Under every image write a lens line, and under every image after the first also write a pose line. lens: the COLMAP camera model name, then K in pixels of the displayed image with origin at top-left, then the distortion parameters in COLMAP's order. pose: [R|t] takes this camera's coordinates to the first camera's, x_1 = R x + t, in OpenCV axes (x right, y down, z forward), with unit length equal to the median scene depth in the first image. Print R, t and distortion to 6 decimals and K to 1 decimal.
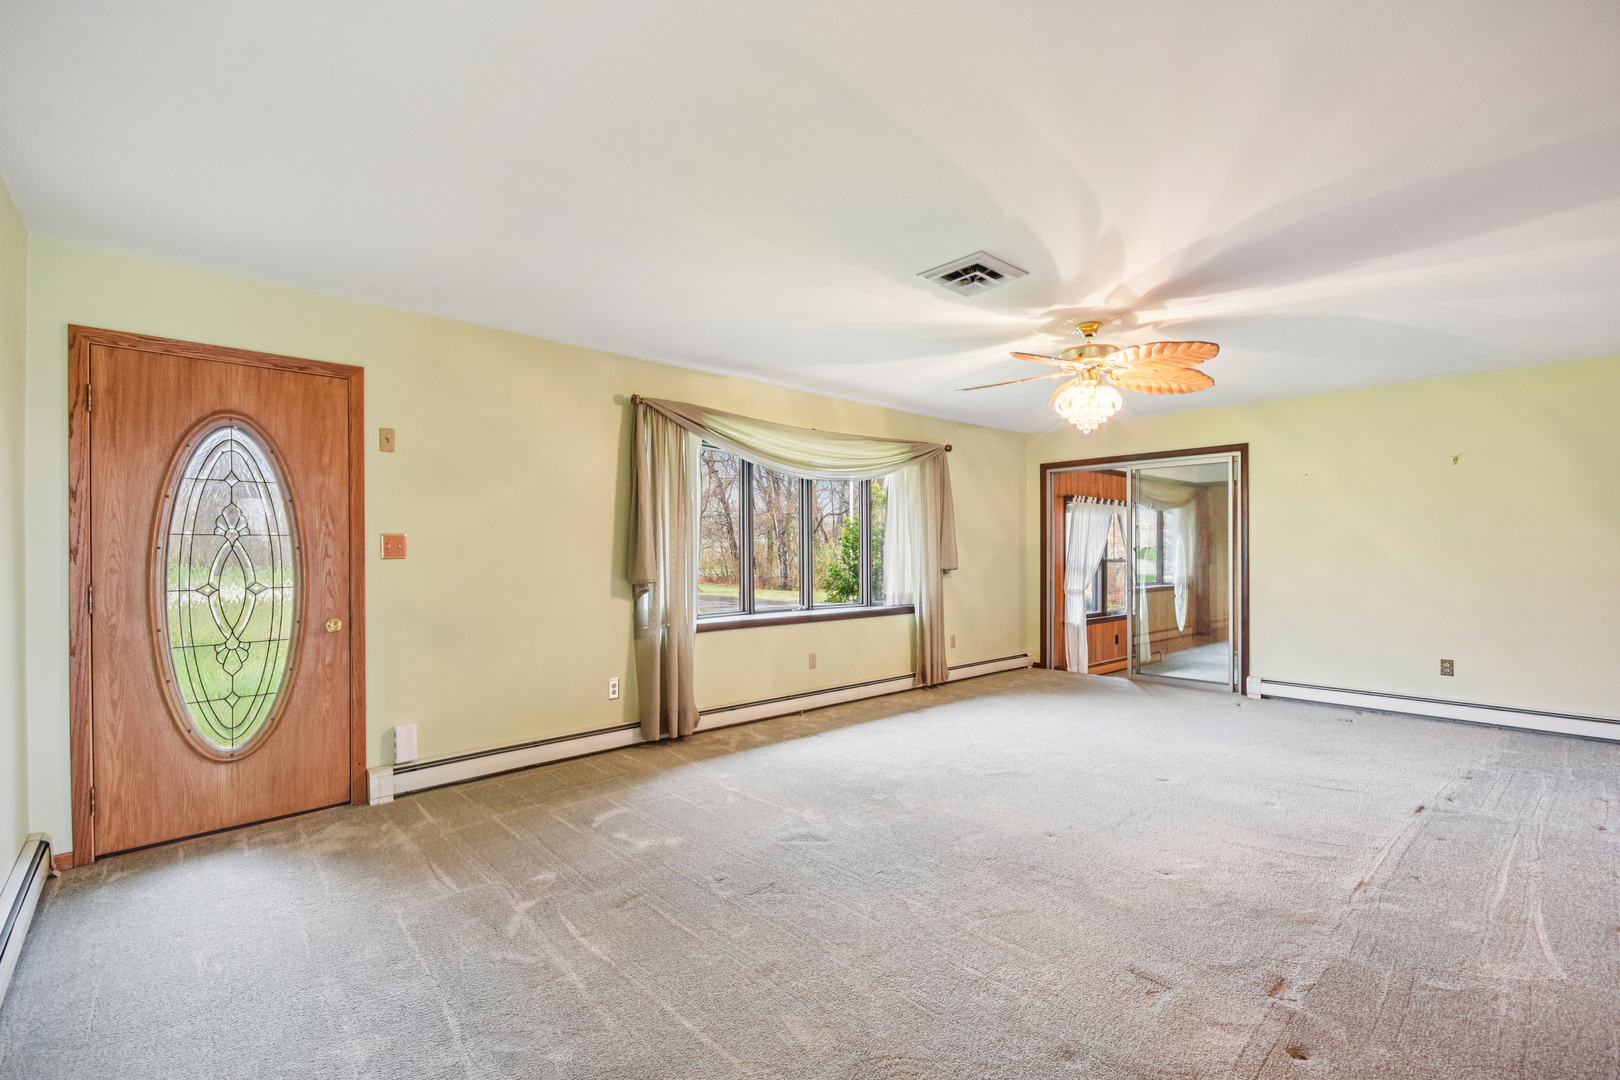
lens RADIAL K [[721.4, 0, 800.4], [0, 721.4, 540.3], [0, 0, 1]] dist [-0.005254, -0.001445]
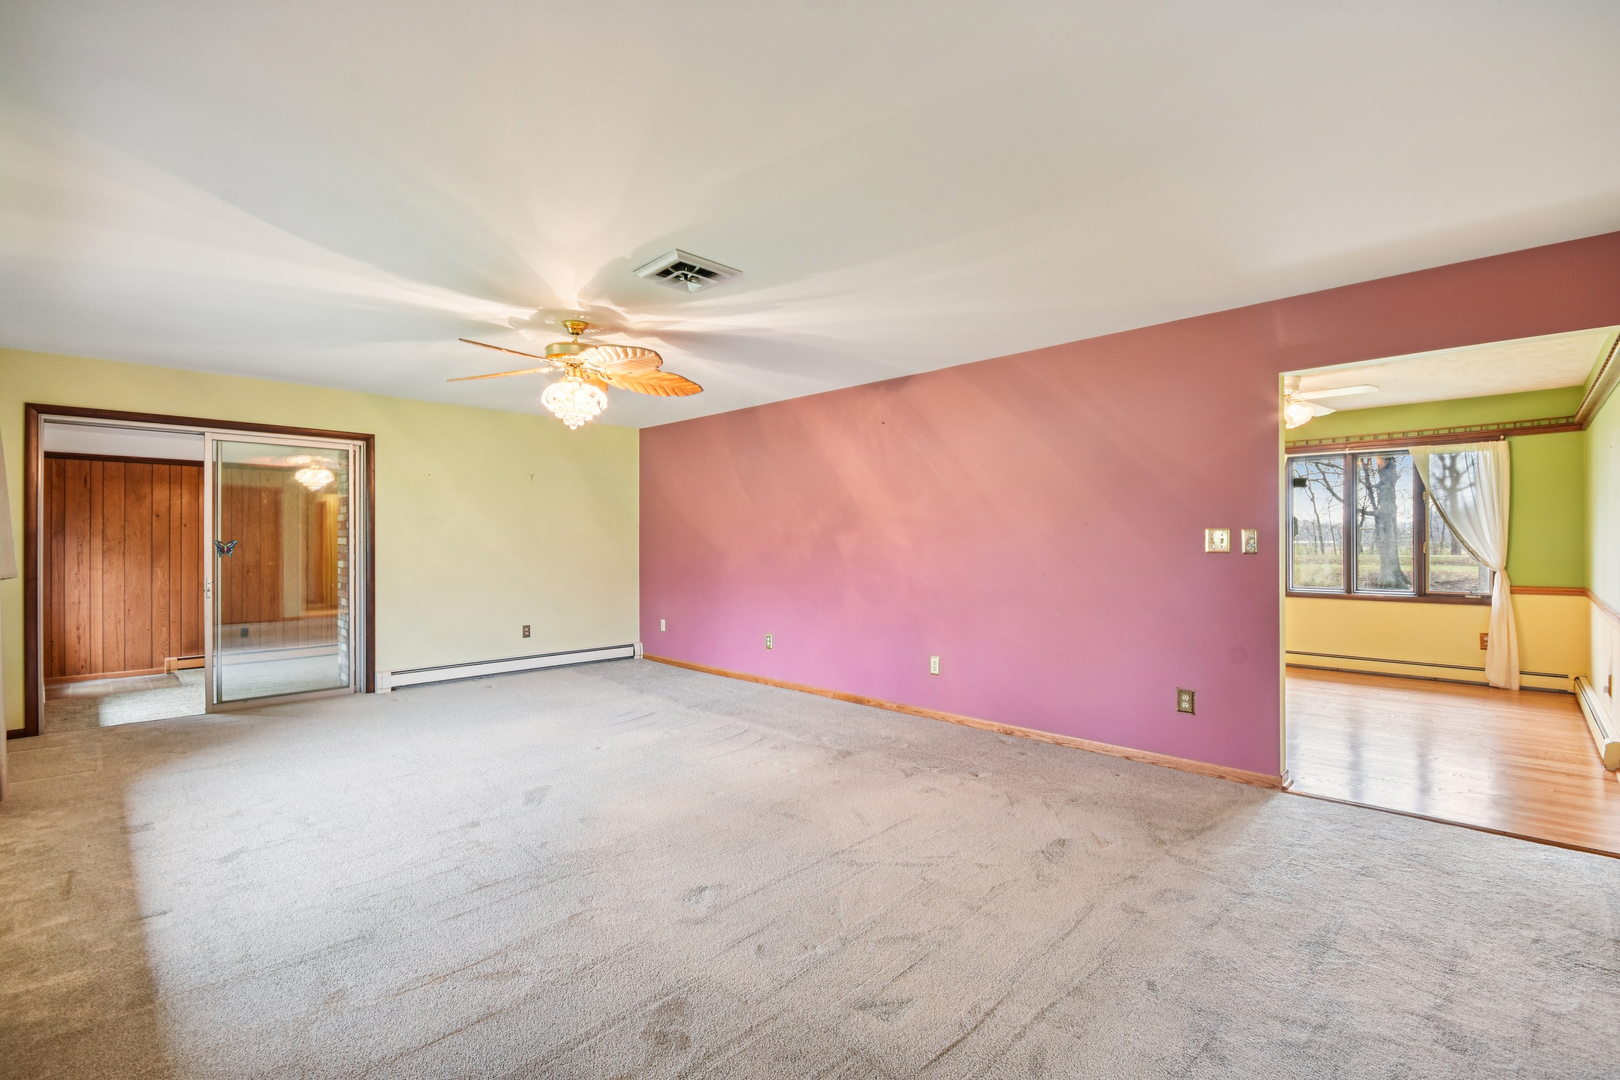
lens RADIAL K [[721.4, 0, 840.7], [0, 721.4, 546.1], [0, 0, 1]] dist [-0.005254, -0.001445]
pose [[-0.083052, -0.006382, 0.996525, -0.637091], [-0.013971, 0.999889, 0.005239, 0.004261], [-0.996447, -0.013487, -0.083131, 0.701922]]
